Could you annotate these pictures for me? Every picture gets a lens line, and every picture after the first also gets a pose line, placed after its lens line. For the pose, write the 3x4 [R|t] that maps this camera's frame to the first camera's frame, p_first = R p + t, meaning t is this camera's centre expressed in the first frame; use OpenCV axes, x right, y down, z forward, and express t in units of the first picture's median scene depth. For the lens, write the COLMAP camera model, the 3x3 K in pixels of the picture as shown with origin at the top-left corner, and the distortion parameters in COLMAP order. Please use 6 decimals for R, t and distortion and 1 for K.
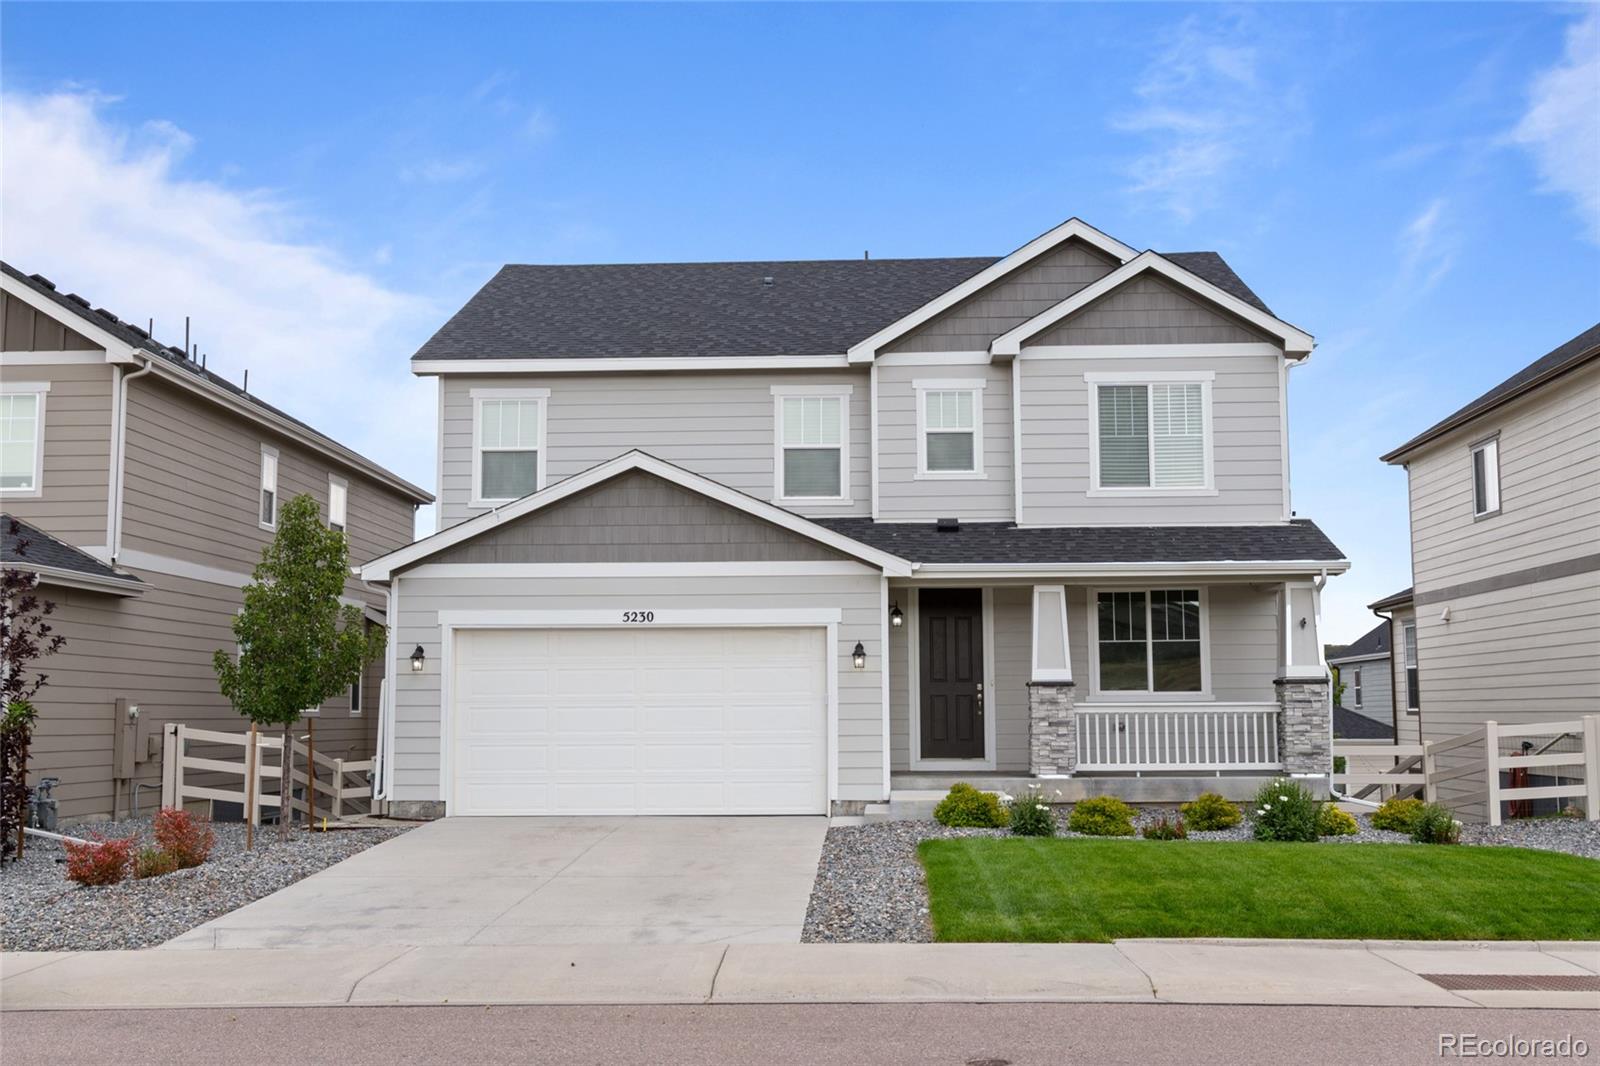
lens RADIAL K [[1673.0, 0, 799.2], [0, 1673.0, 442.9], [0, 0, 1]] dist [-0.027372, 0.003827]
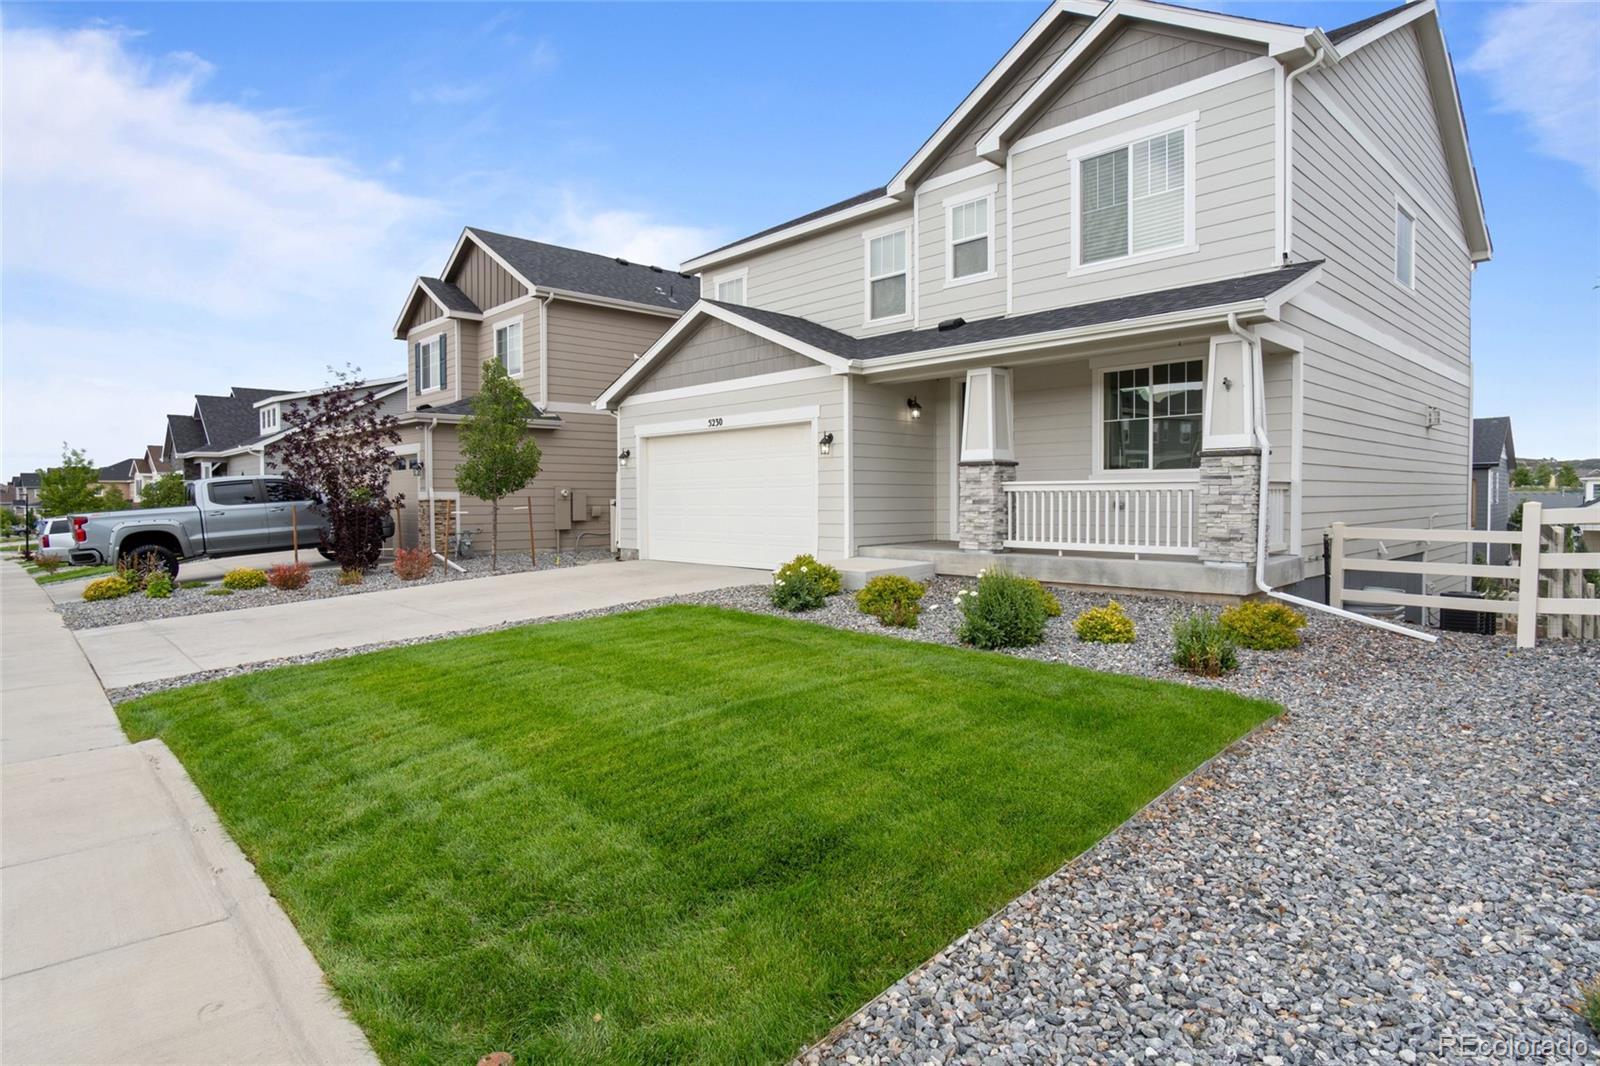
lens RADIAL K [[865.4, 0, 798.7], [0, 865.4, 495.3], [0, 0, 1]] dist [-0.022352, 0.000734]
pose [[0.725063, -0.000521, -0.688682, 0.418727], [0.112147, 0.986741, 0.117325, 0.083984], [0.679490, -0.162301, 0.715508, 0.511539]]
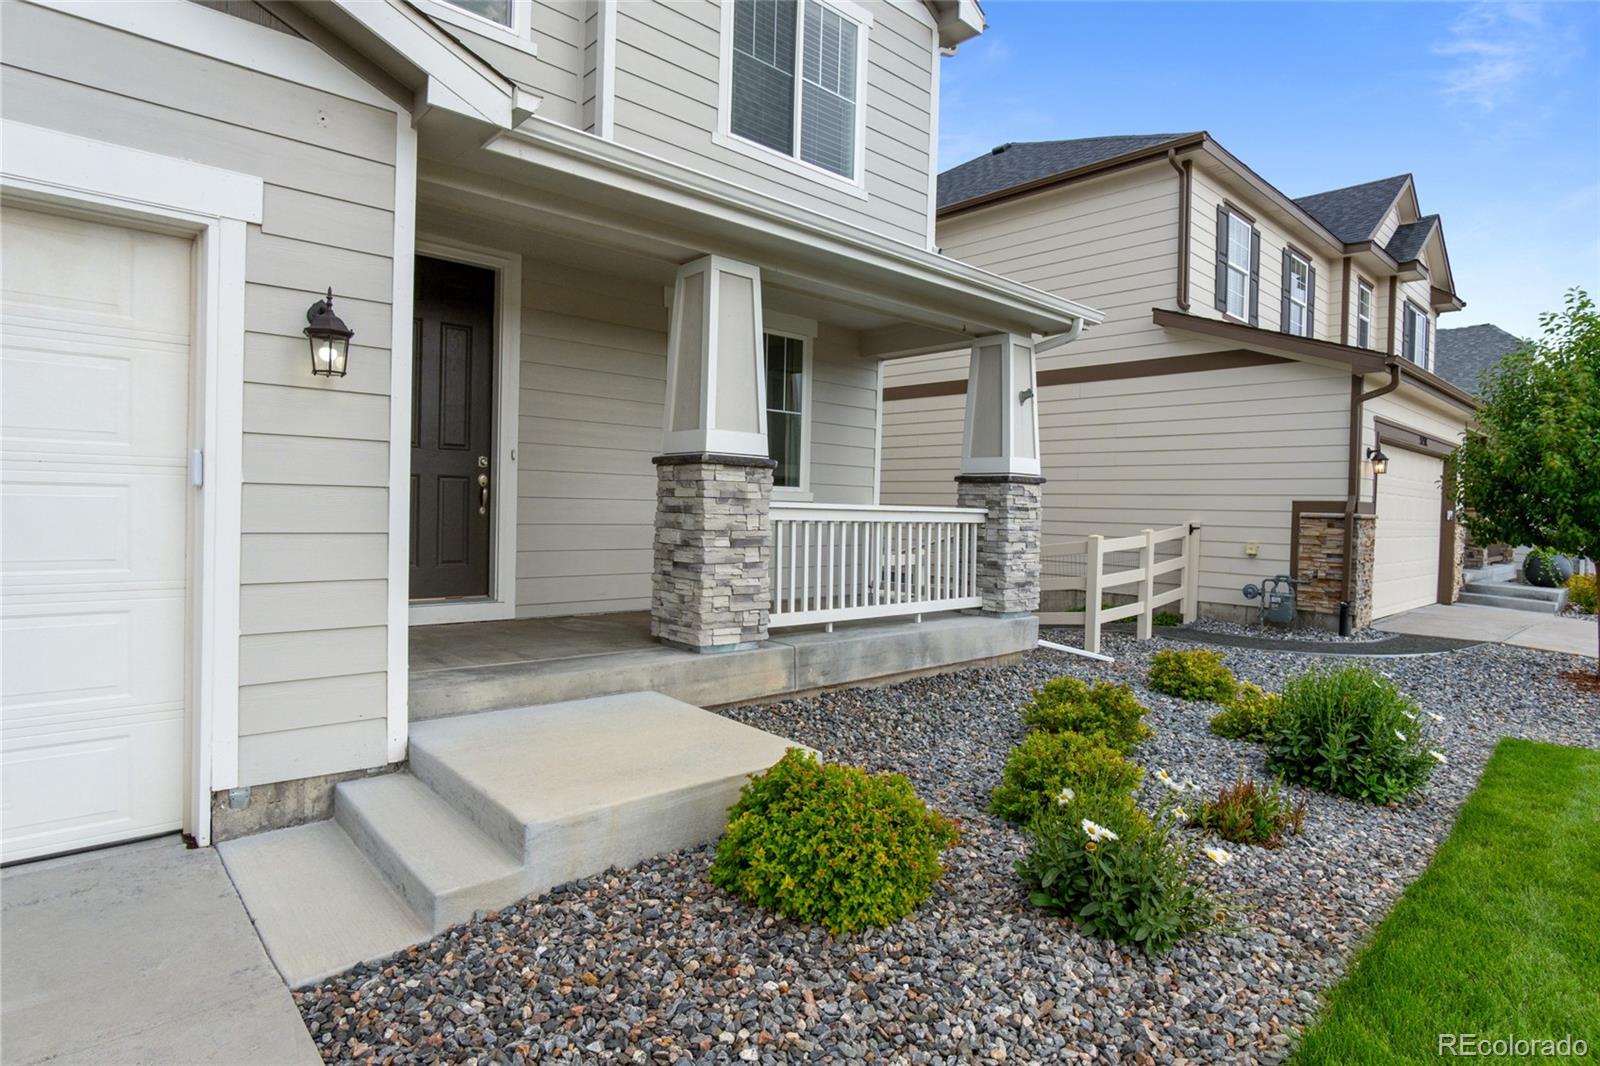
lens RADIAL K [[863.5, 0, 777.3], [0, 863.5, 518.4], [0, 0, 1]] dist [-0.027121, 0.000203]
pose [[0.700189, 0.011924, 0.713858, -0.019364], [-0.140970, 0.982485, 0.121859, 0.121899], [-0.699902, -0.185957, 0.689606, 0.774896]]
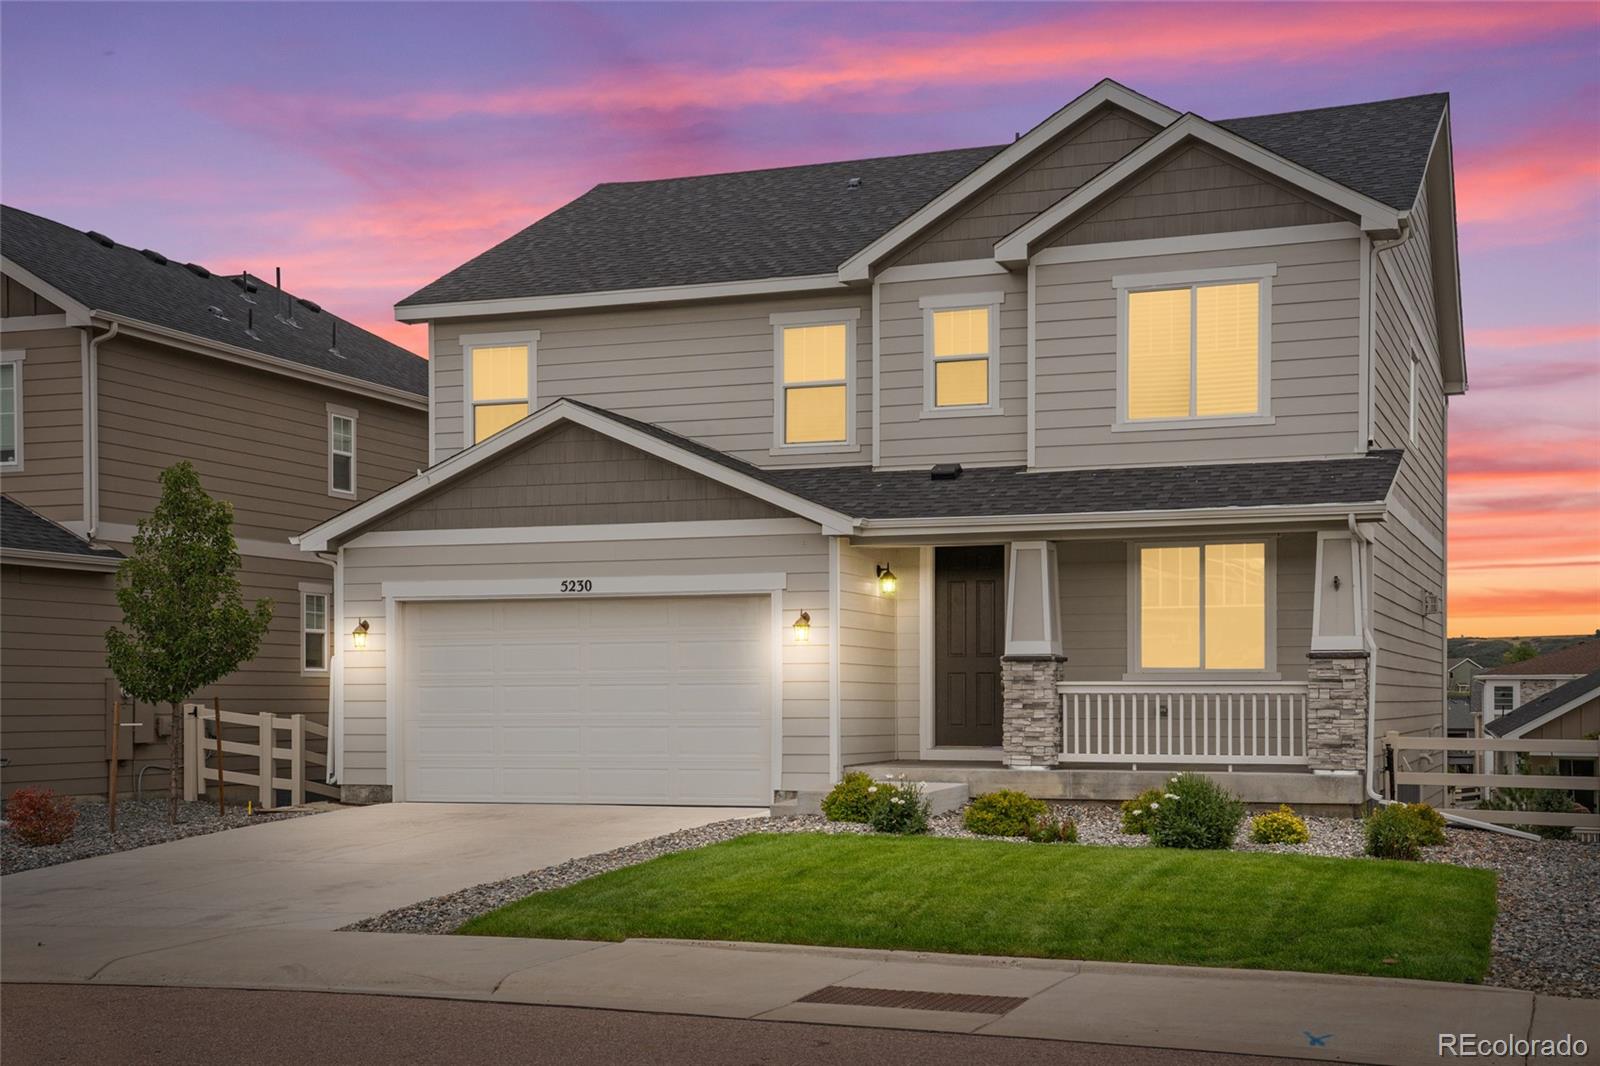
lens RADIAL K [[2030.4, 0, 802.5], [0, 2030.4, 616.5], [0, 0, 1]] dist [0.089660, 0.011365]
pose [[0.950506, -0.009380, -0.310565, 0.342780], [0.046740, 0.992487, 0.113074, 0.002520], [0.307171, -0.121993, 0.943803, 0.005777]]
